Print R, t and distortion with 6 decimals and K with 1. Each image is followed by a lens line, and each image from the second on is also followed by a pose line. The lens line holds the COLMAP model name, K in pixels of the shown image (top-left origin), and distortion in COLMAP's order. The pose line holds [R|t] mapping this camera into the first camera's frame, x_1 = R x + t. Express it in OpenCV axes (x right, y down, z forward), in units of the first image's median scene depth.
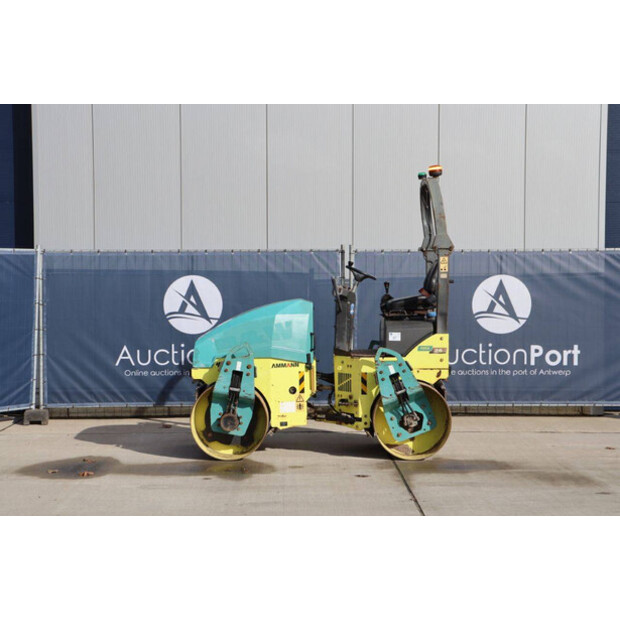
lens RADIAL K [[1263.4, 0, 310.5], [0, 1263.4, 308.8], [0, 0, 1]] dist [0.233481, 0.000000]
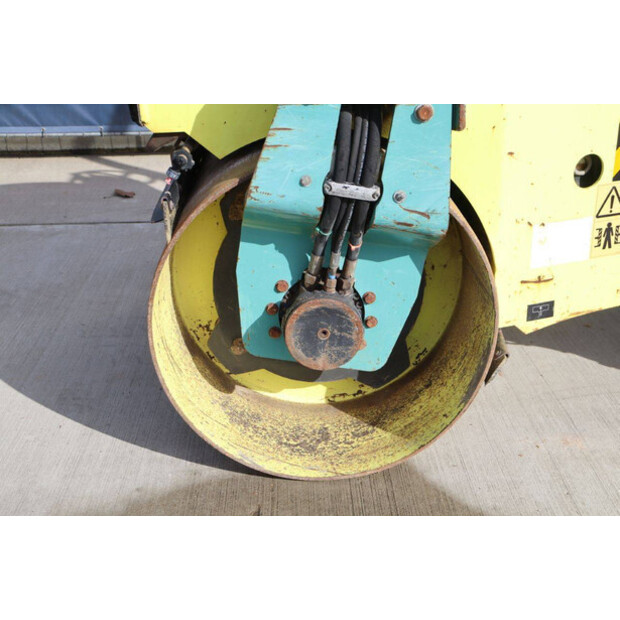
lens RADIAL K [[908.6, 0, 312.2], [0, 908.6, 309.6], [0, 0, 1]] dist [-0.020876, 0.000000]
pose [[0.999697, -0.018154, 0.016651, -0.068028], [0.011308, 0.938718, 0.344500, 0.030703], [-0.021885, -0.344207, 0.938639, 0.841810]]
